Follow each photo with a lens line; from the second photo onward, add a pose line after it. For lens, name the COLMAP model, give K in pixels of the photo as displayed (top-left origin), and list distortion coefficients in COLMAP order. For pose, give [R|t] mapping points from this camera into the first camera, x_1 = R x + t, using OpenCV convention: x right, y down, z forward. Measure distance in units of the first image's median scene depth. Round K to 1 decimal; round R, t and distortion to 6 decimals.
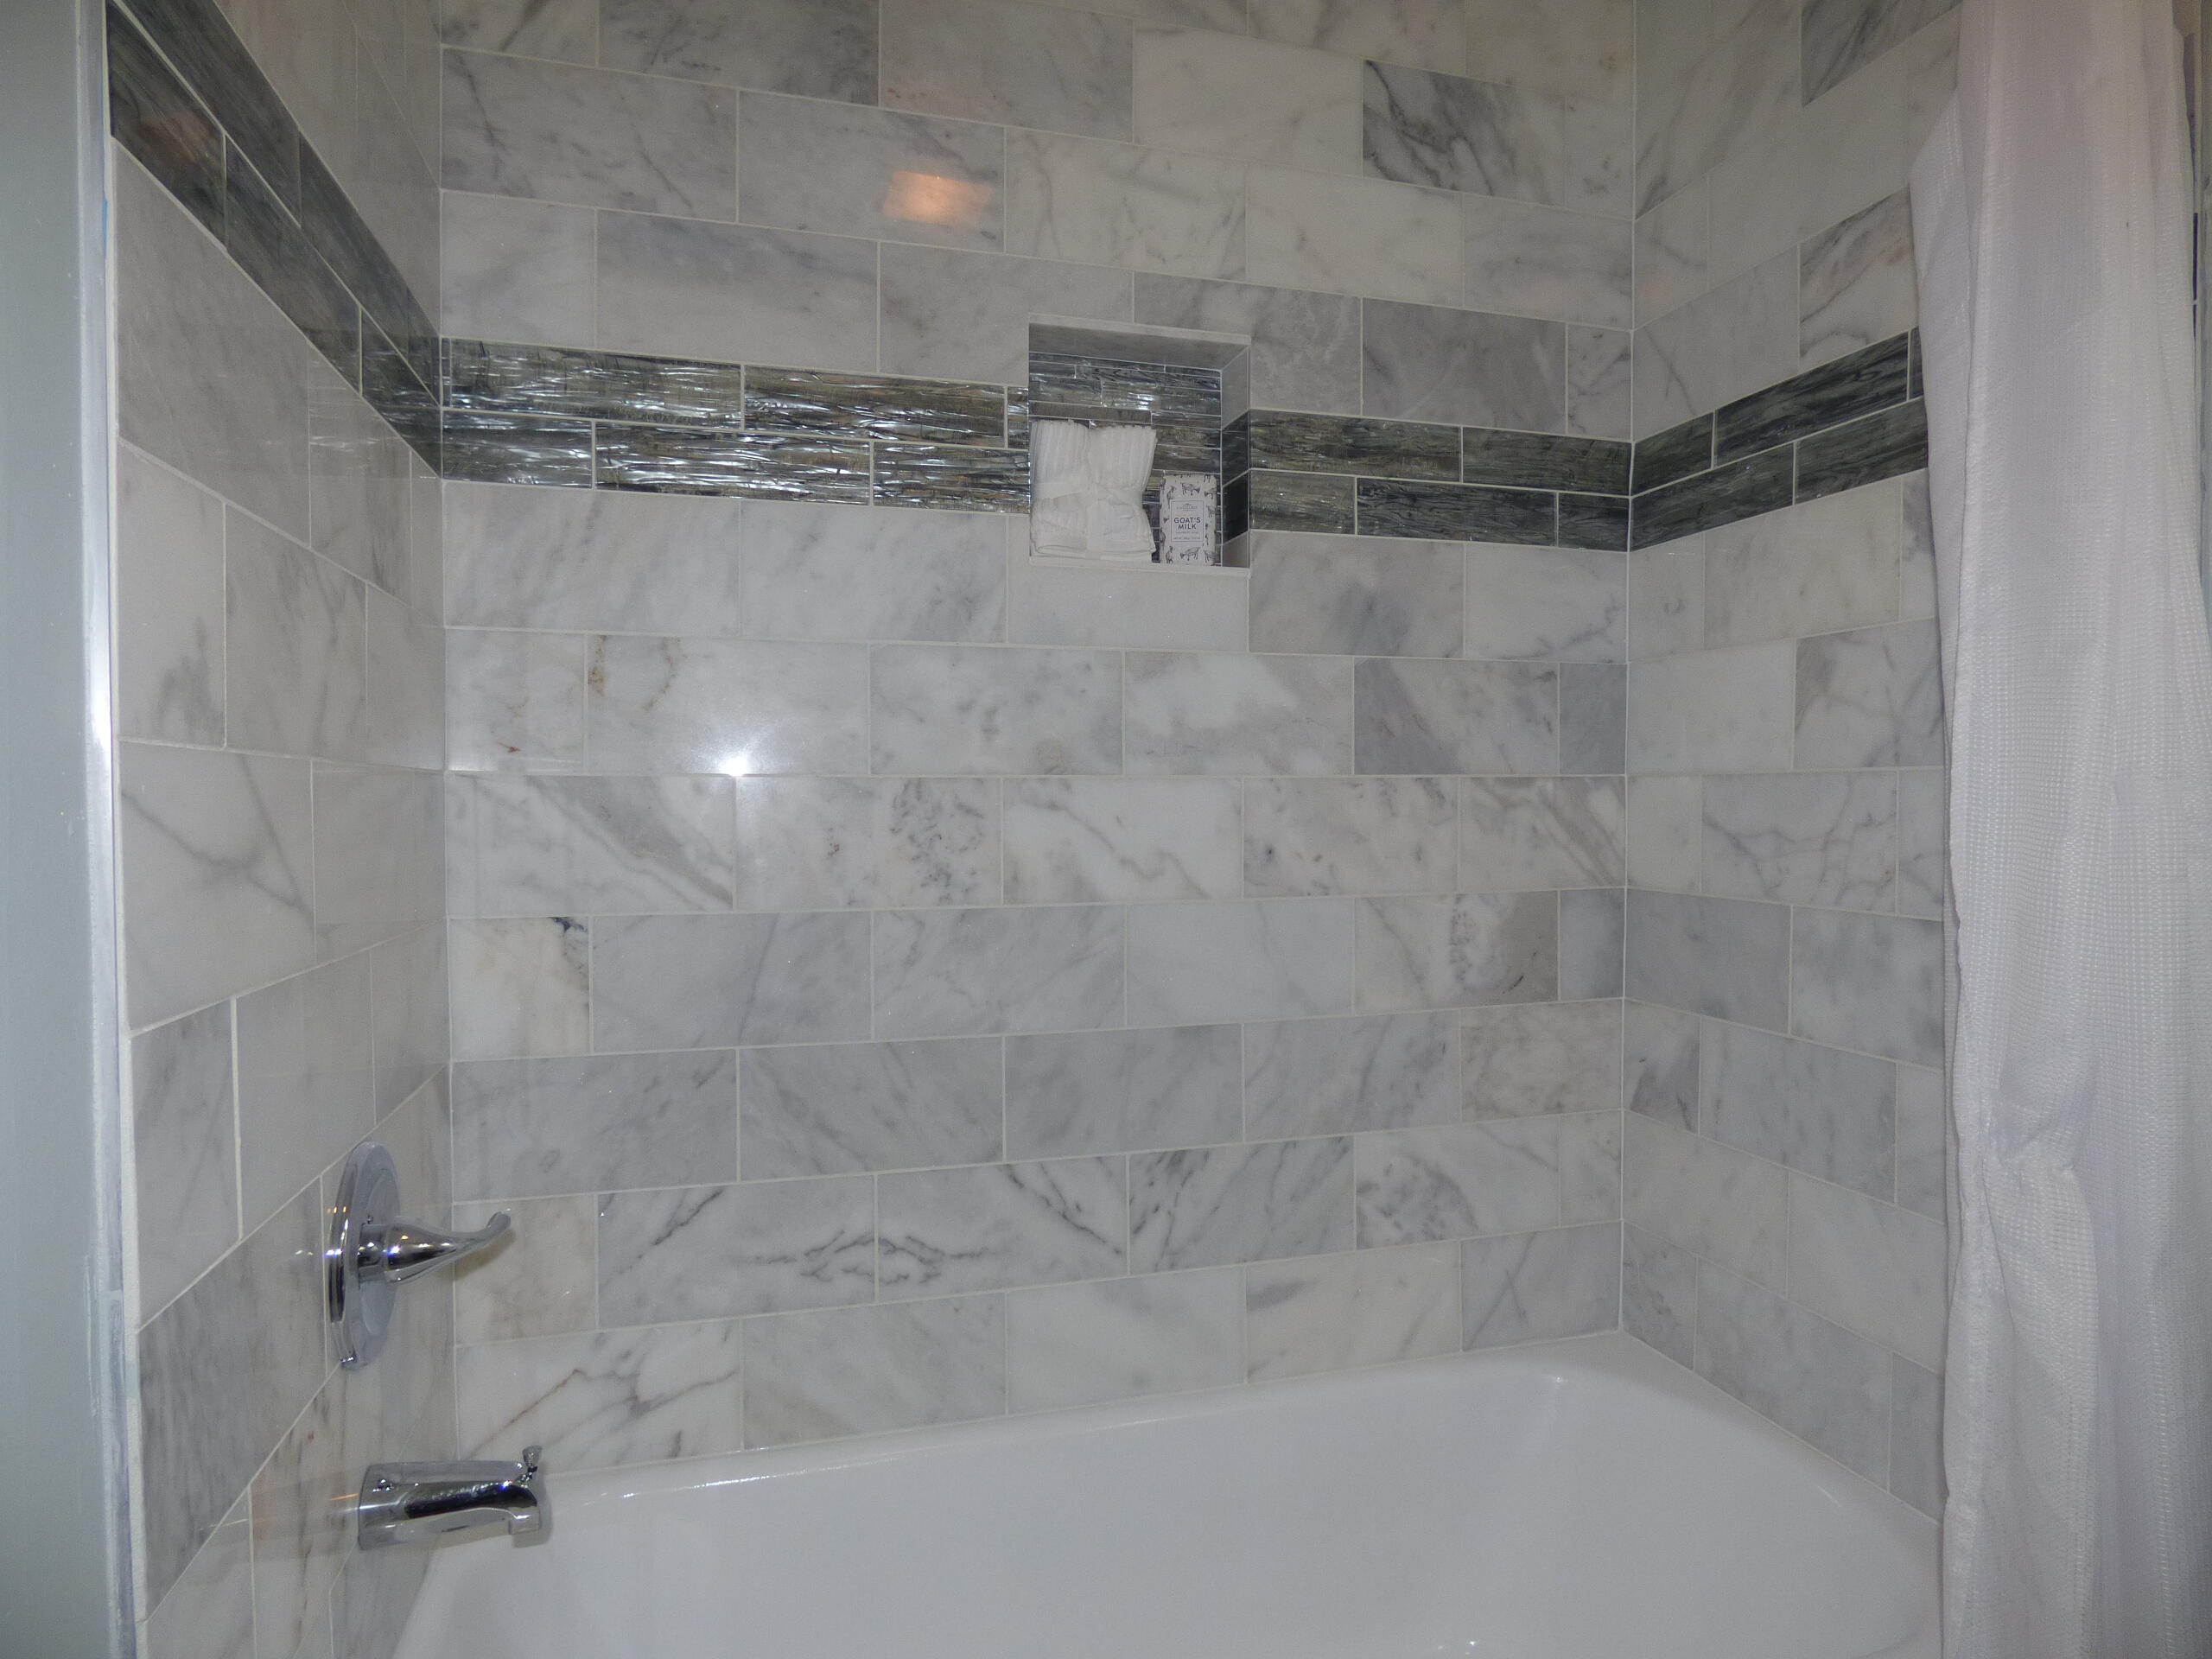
lens RADIAL K [[1324.4, 0, 1106.0], [0, 1324.4, 829.5], [0, 0, 1]] dist [-0.004619, -0.030601]
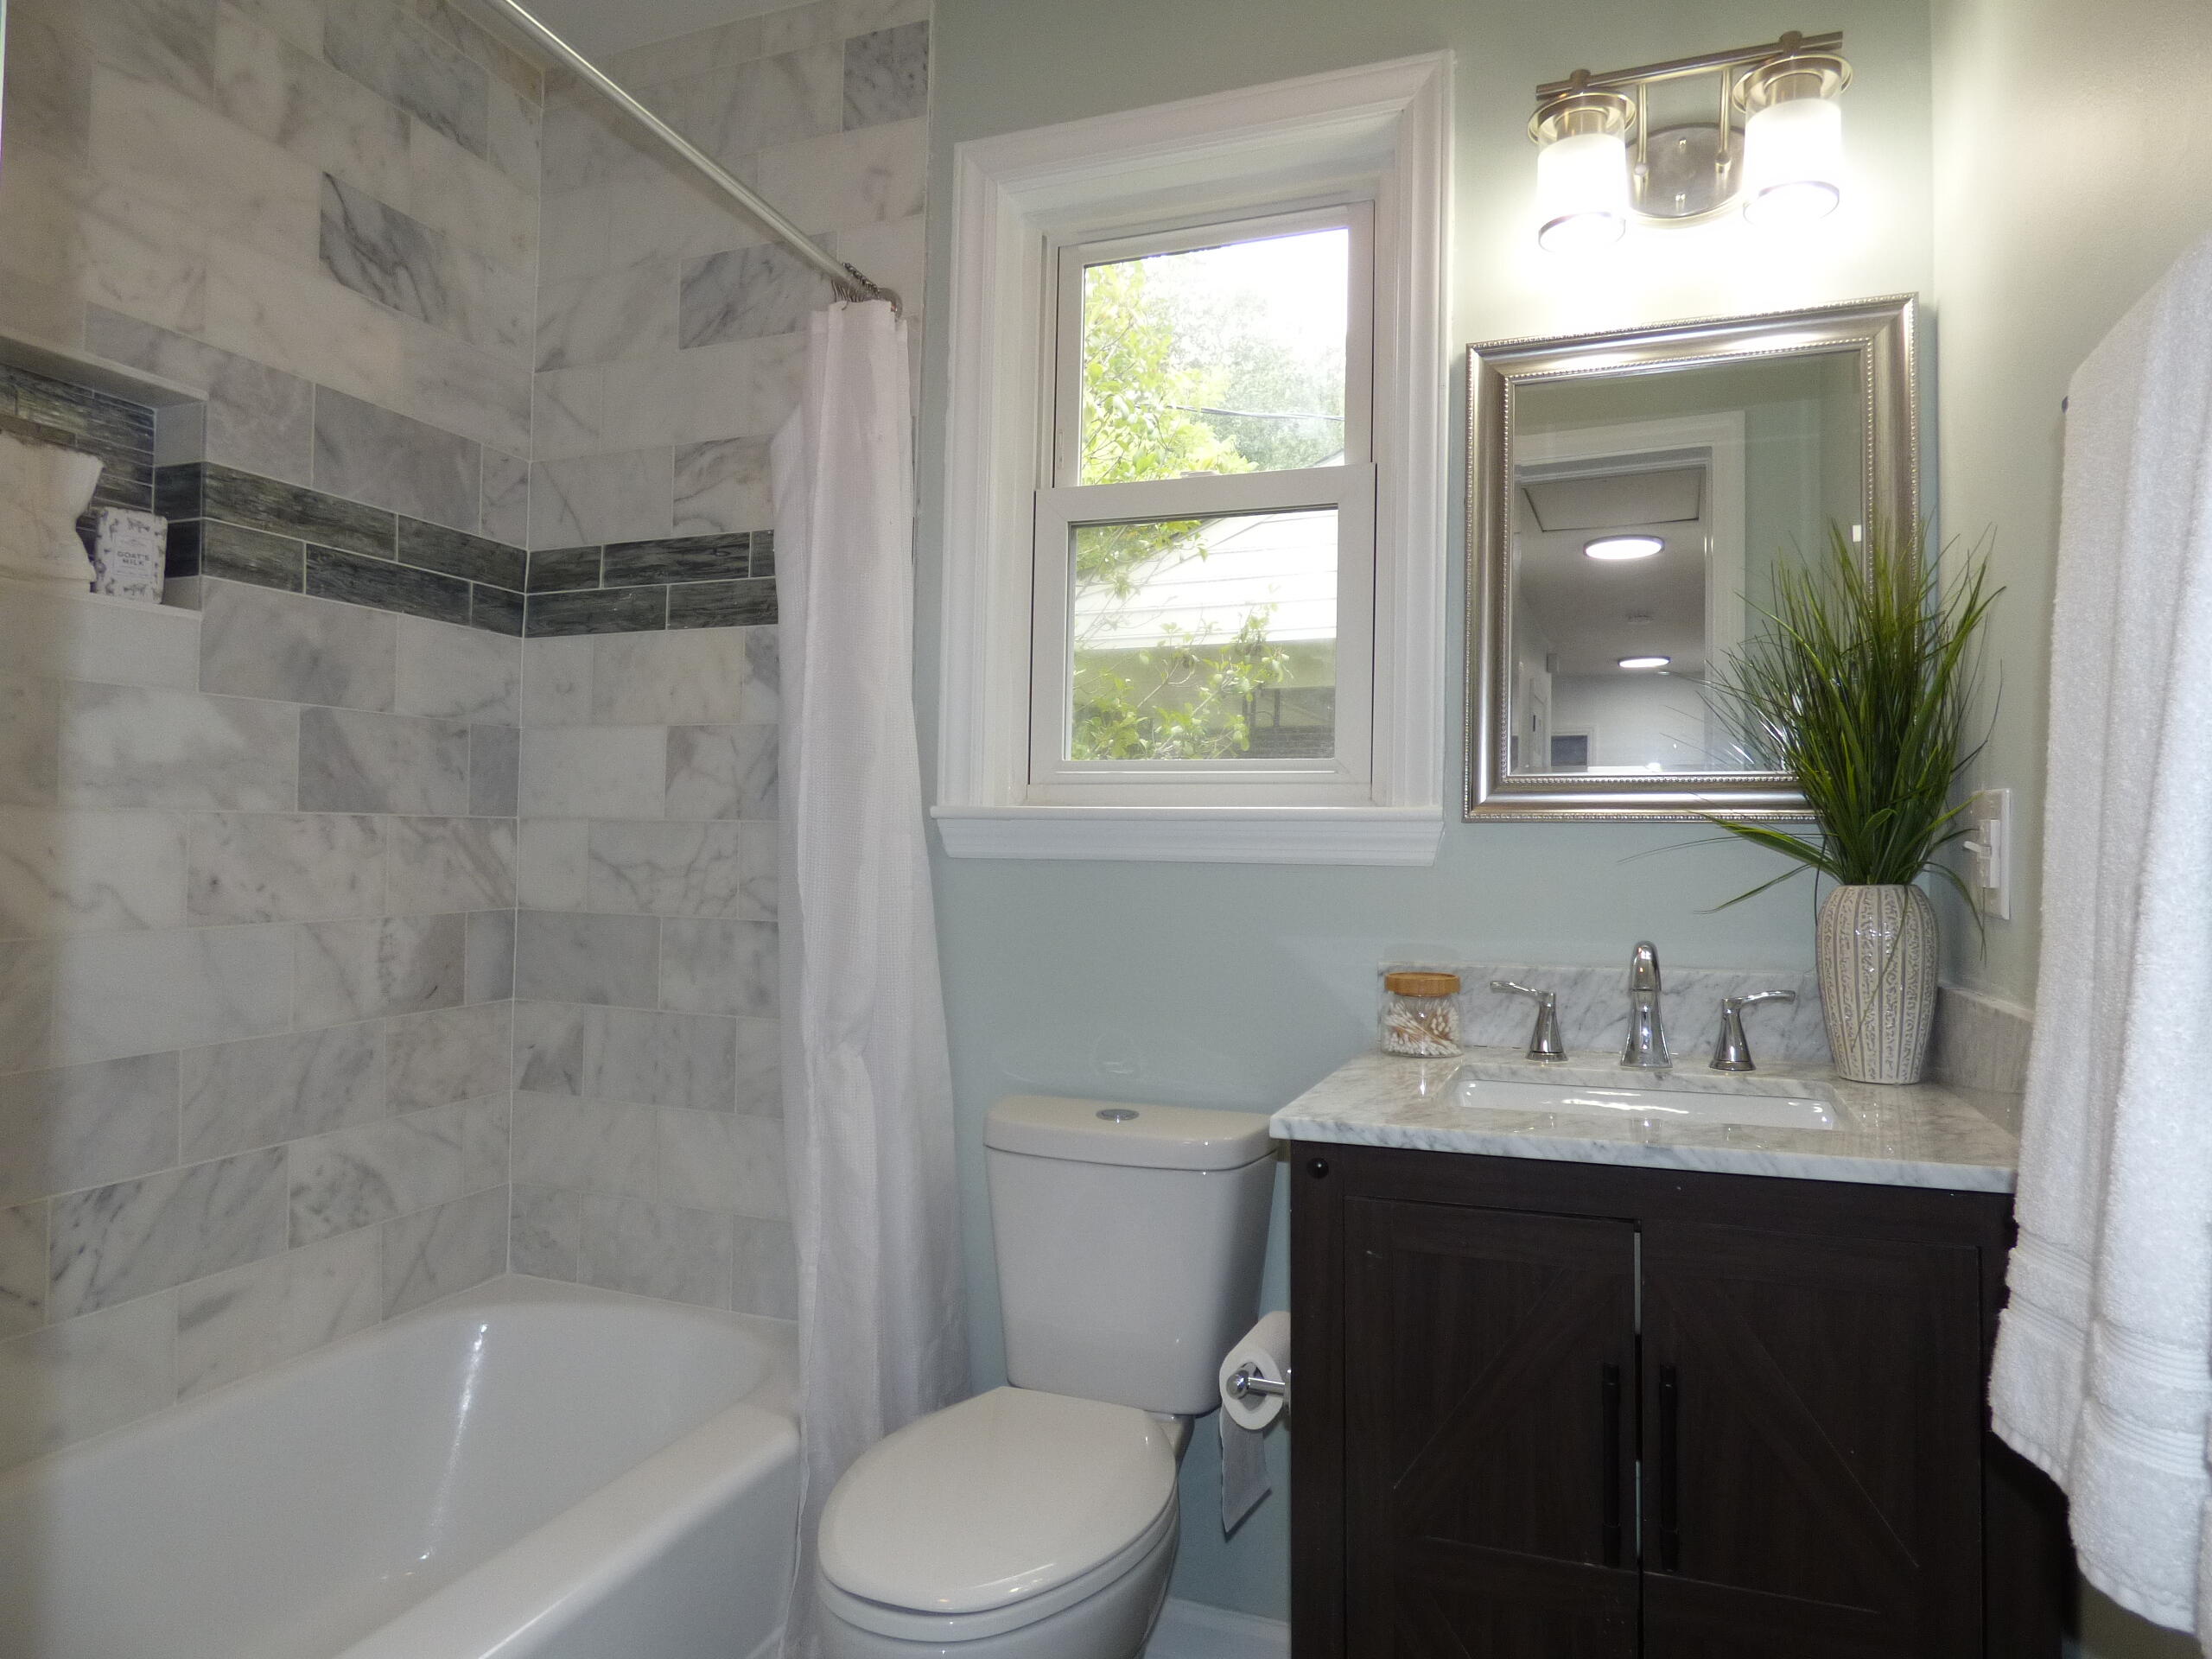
lens RADIAL K [[1372.0, 0, 1106.0], [0, 1372.0, 829.5], [0, 0, 1]] dist [0.000925, 0.001493]
pose [[0.591035, 0.018331, 0.806438, -0.334116], [-0.000194, 0.999745, -0.022583, -0.000976], [-0.806646, 0.013191, 0.590887, -0.211229]]
